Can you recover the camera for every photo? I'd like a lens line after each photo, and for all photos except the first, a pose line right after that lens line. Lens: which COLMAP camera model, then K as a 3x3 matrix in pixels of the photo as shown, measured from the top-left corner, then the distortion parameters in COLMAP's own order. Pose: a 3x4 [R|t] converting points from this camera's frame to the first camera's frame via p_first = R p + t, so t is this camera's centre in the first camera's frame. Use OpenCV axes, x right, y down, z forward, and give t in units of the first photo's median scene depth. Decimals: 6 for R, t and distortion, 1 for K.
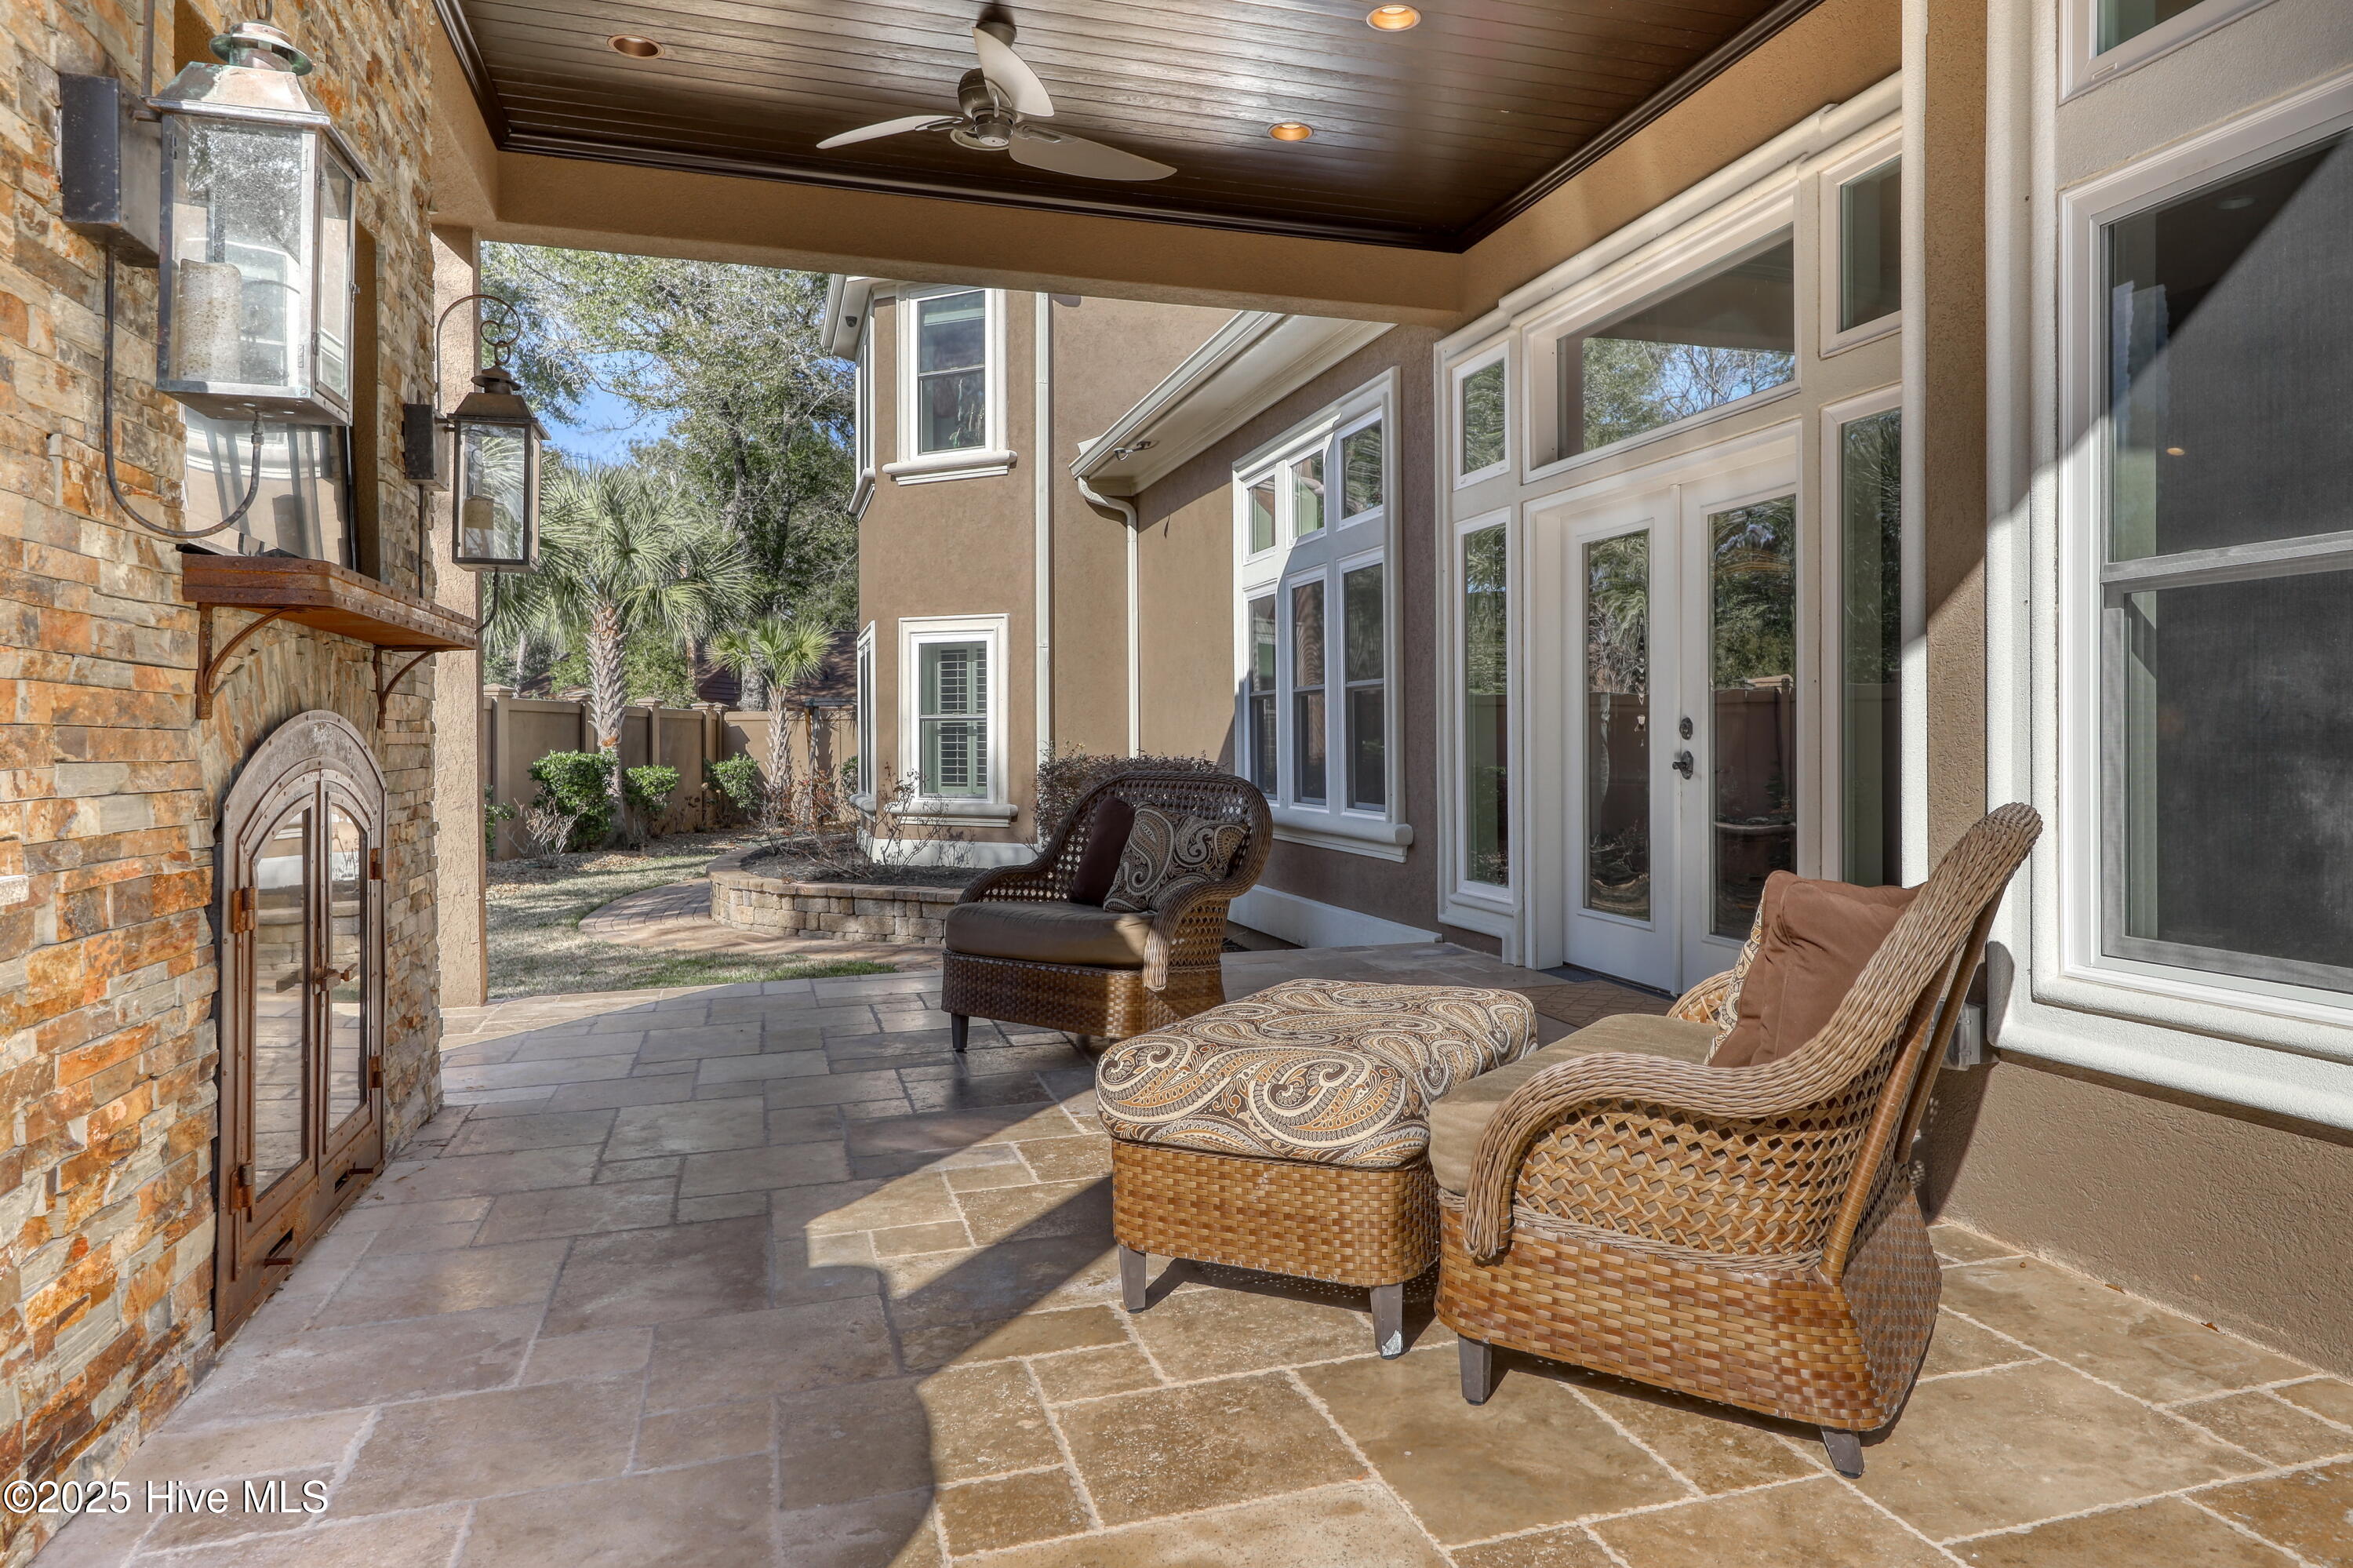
lens RADIAL K [[1544.1, 0, 1223.7], [0, 1544.1, 742.2], [0, 0, 1]] dist [0.007009, -0.003958]
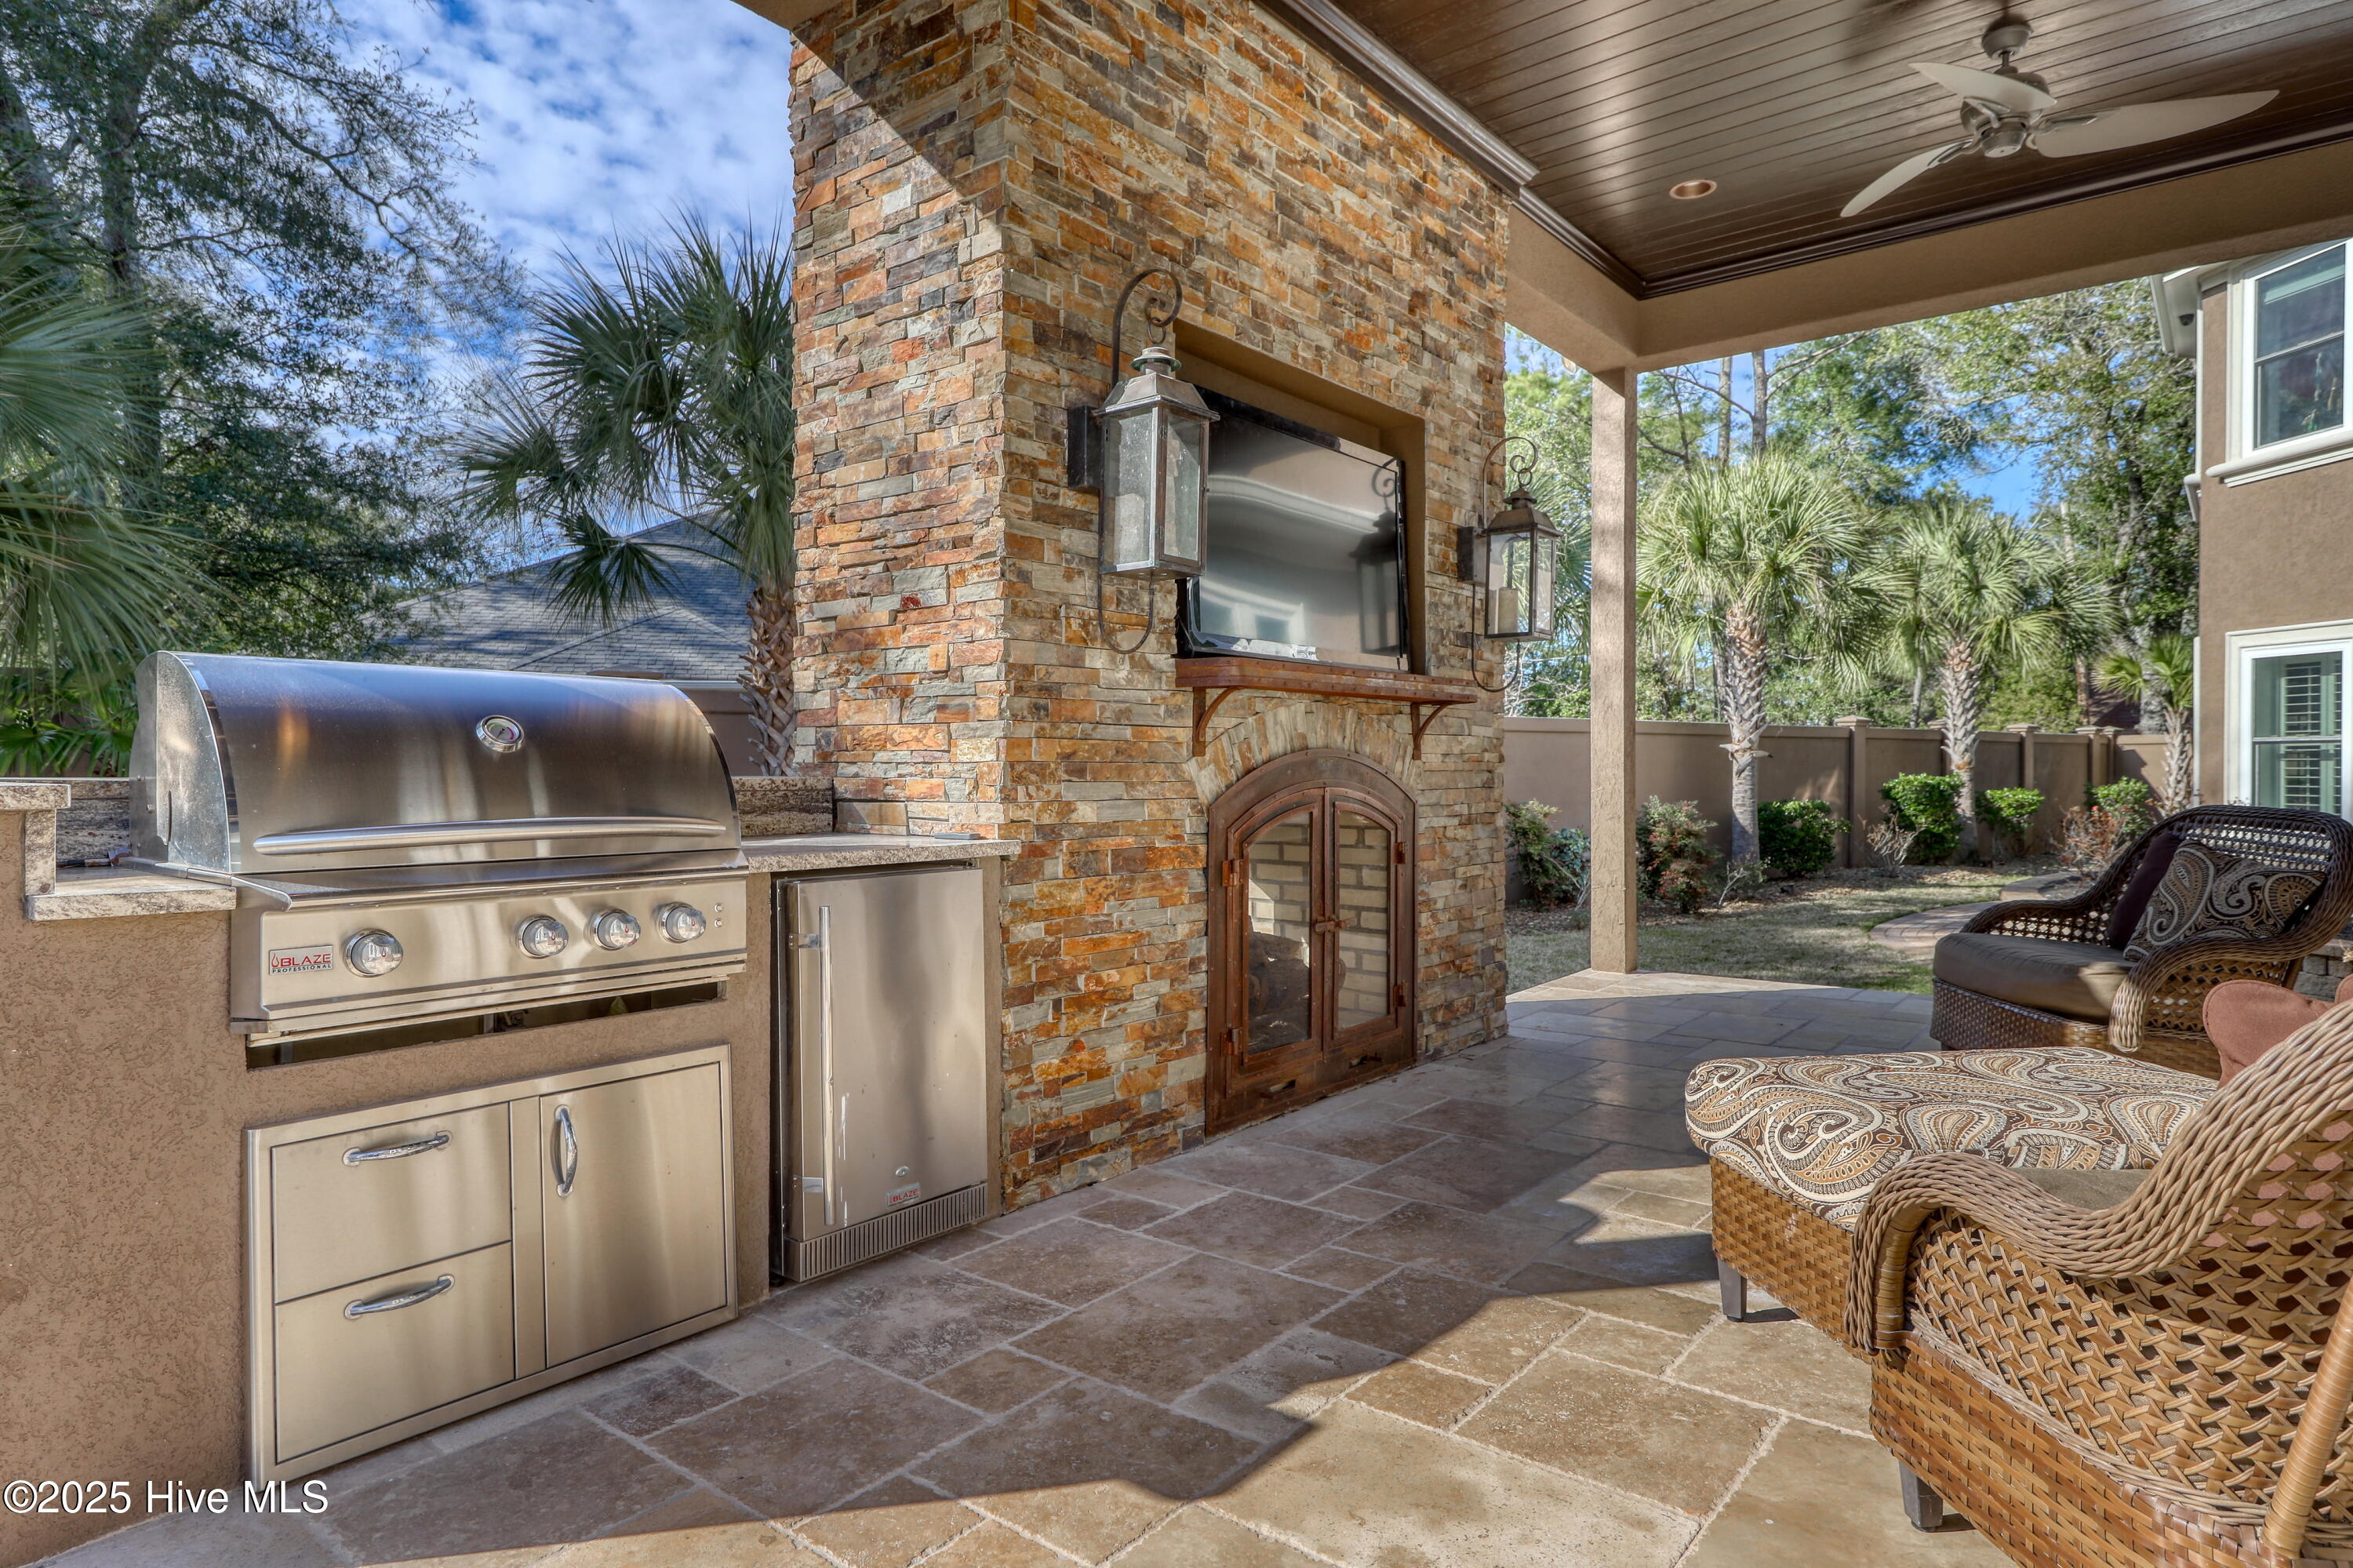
lens RADIAL K [[1314.5, 0, 1164.9], [0, 1314.5, 772.9], [0, 0, 1]] dist [0.005975, -0.002152]
pose [[0.526738, 0.007949, -0.849990, 0.242669], [-0.001967, 0.999965, 0.008133, -0.003890], [0.850025, -0.002612, 0.526736, 0.100465]]
